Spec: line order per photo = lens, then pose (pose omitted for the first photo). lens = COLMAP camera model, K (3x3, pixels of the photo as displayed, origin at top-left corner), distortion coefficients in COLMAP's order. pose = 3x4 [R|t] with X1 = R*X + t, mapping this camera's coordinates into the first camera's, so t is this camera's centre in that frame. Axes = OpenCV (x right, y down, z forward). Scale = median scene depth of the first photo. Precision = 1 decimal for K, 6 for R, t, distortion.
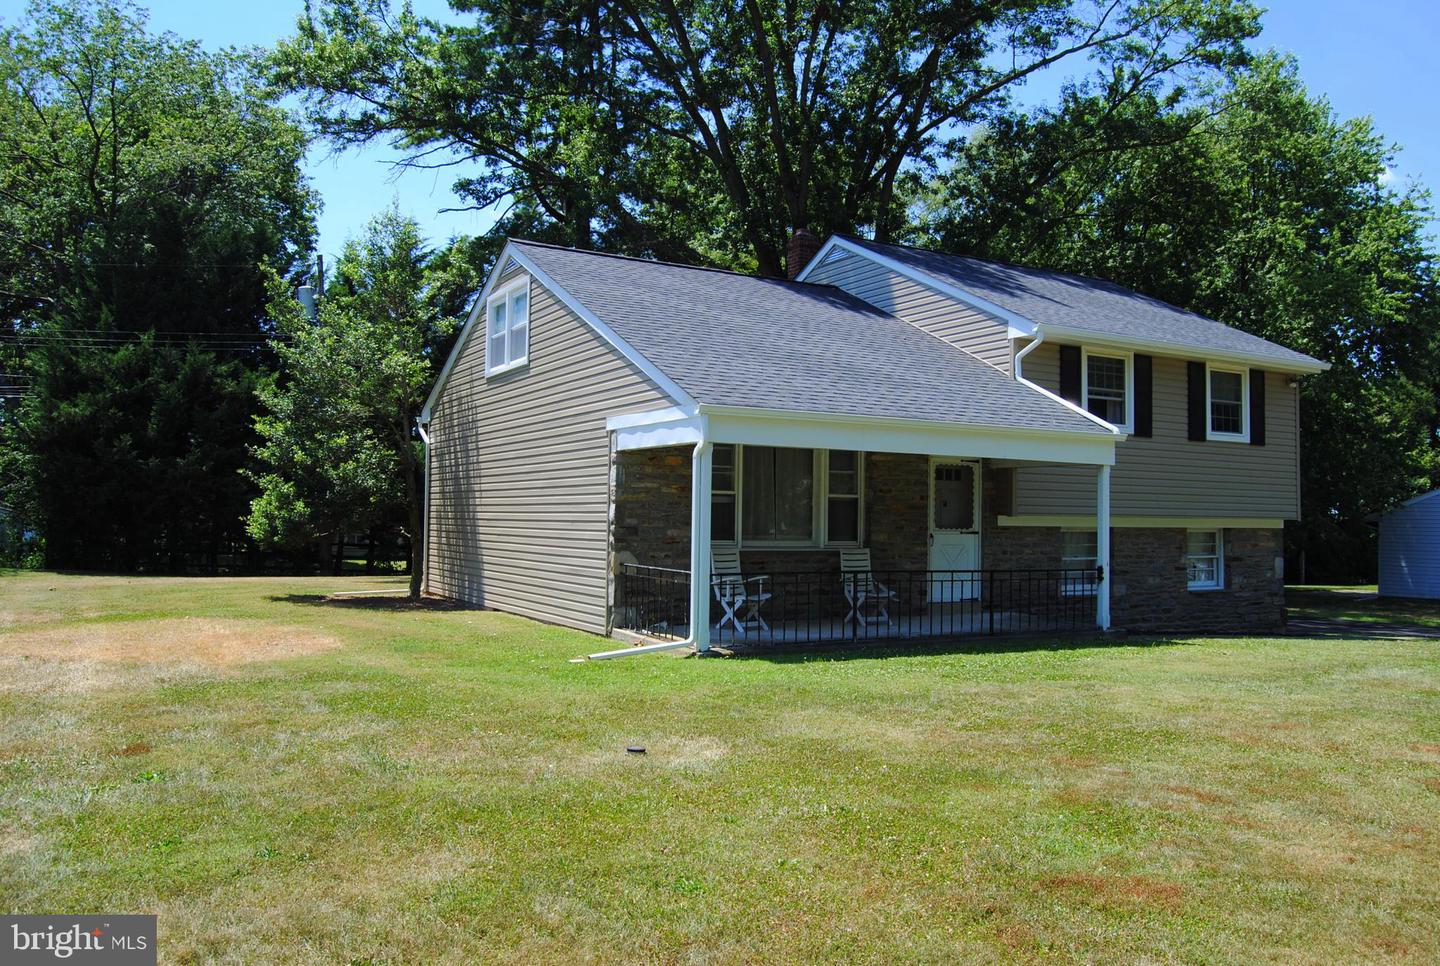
lens RADIAL K [[1107.7, 0, 716.2], [0, 1107.7, 483.7], [0, 0, 1]] dist [-0.075266, -0.000644]
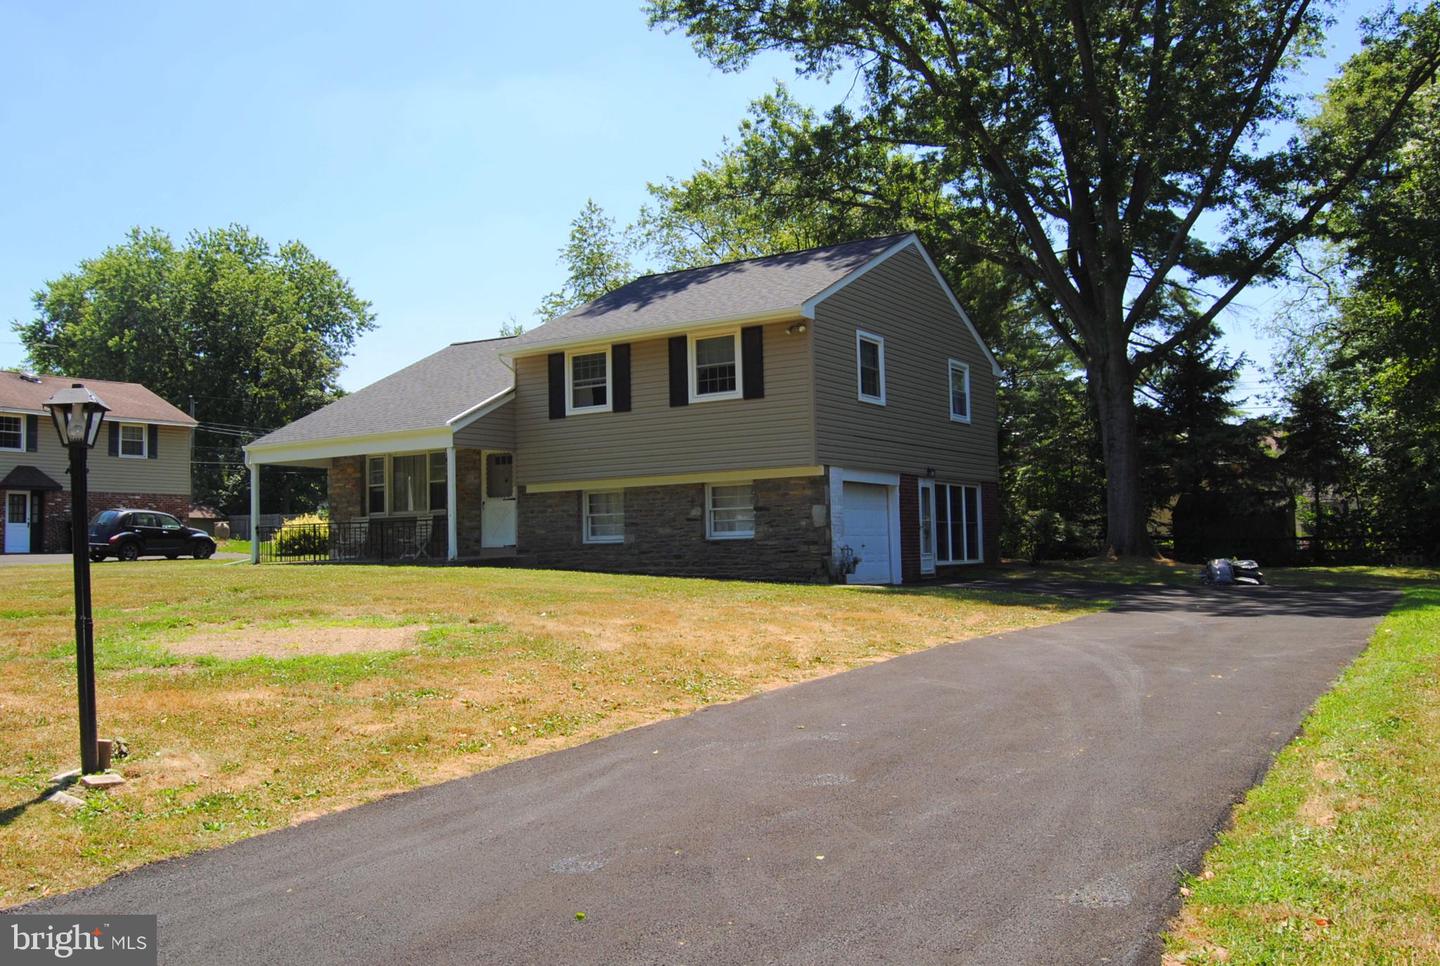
lens RADIAL K [[1204.3, 0, 728.3], [0, 1204.3, 488.0], [0, 0, 1]] dist [-0.063827, -0.023669]
pose [[0.494270, -0.069301, -0.866542, 1.571359], [0.058949, 0.997195, -0.046125, 0.108099], [0.867307, -0.028283, 0.496969, 0.429053]]
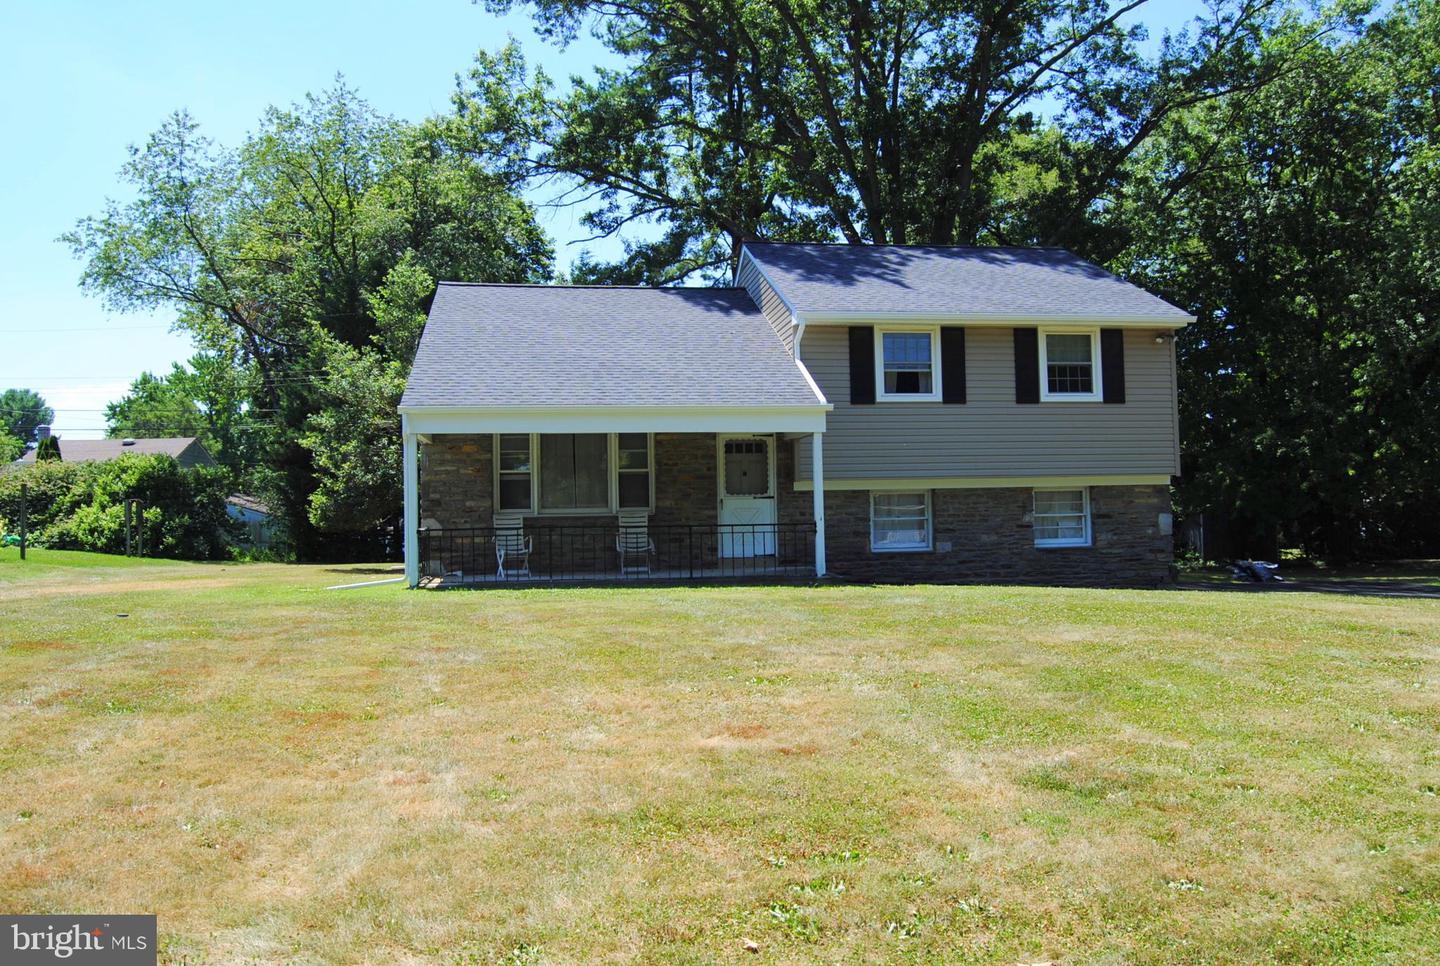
lens RADIAL K [[1146.6, 0, 717.9], [0, 1146.6, 477.1], [0, 0, 1]] dist [-0.086285, 0.027249]
pose [[0.937512, -0.044393, -0.345108, 0.545788], [0.042950, 0.999007, -0.011829, 0.032126], [0.345291, -0.003732, 0.938488, -0.129374]]
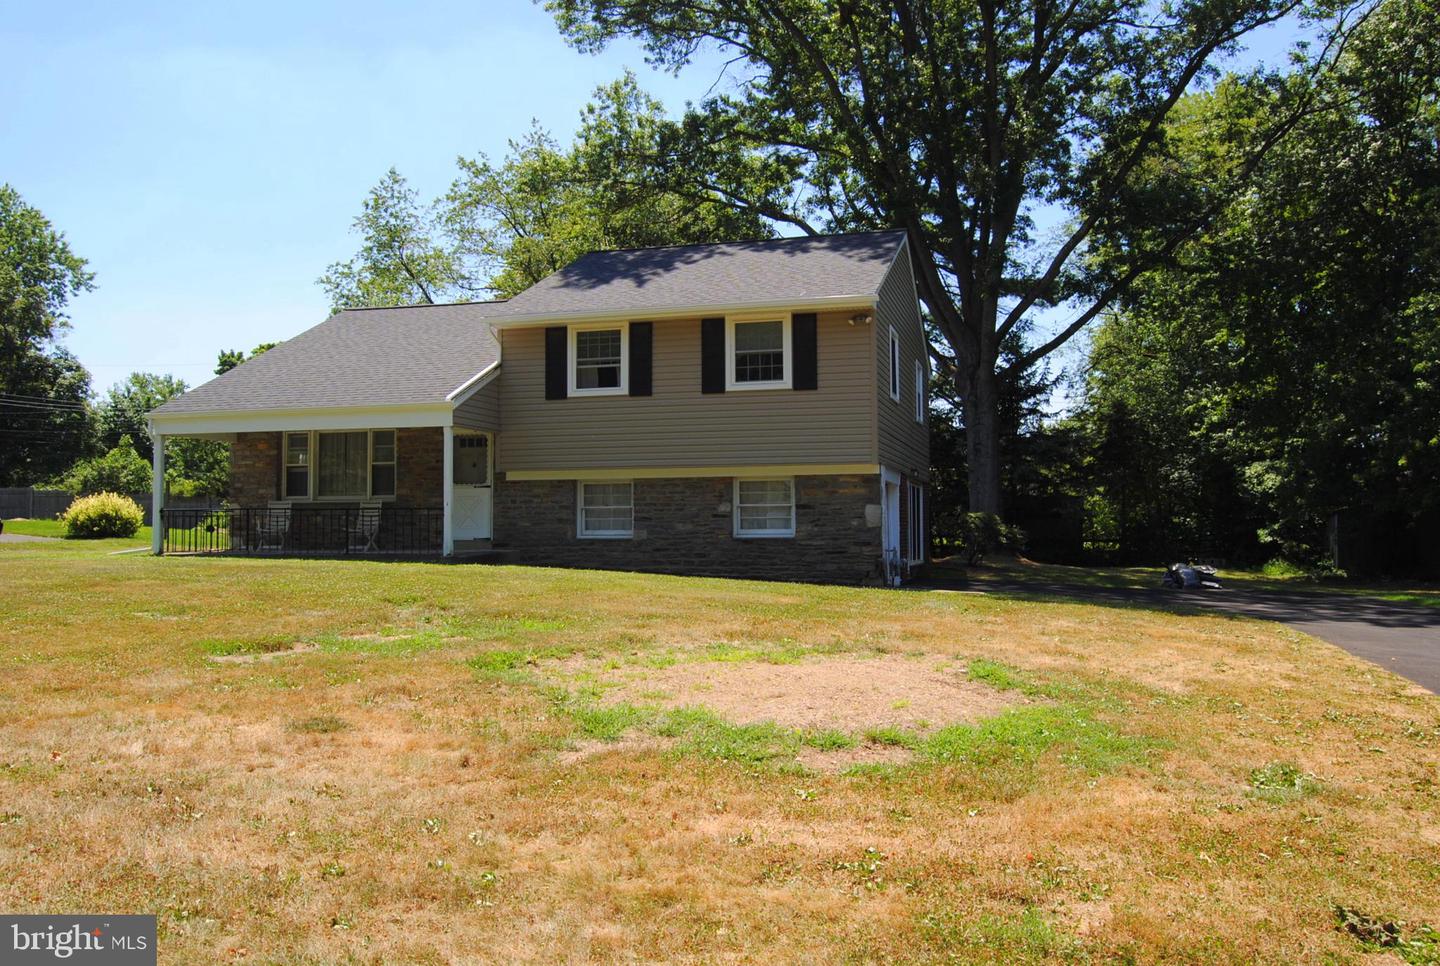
lens RADIAL K [[1146.6, 0, 726.0], [0, 1146.6, 475.0], [0, 0, 1]] dist [-0.086285, 0.027249]
pose [[0.724397, -0.050035, -0.687565, 1.226321], [0.037017, 0.998747, -0.033681, 0.078462], [0.688389, -0.001053, 0.725341, 0.212405]]
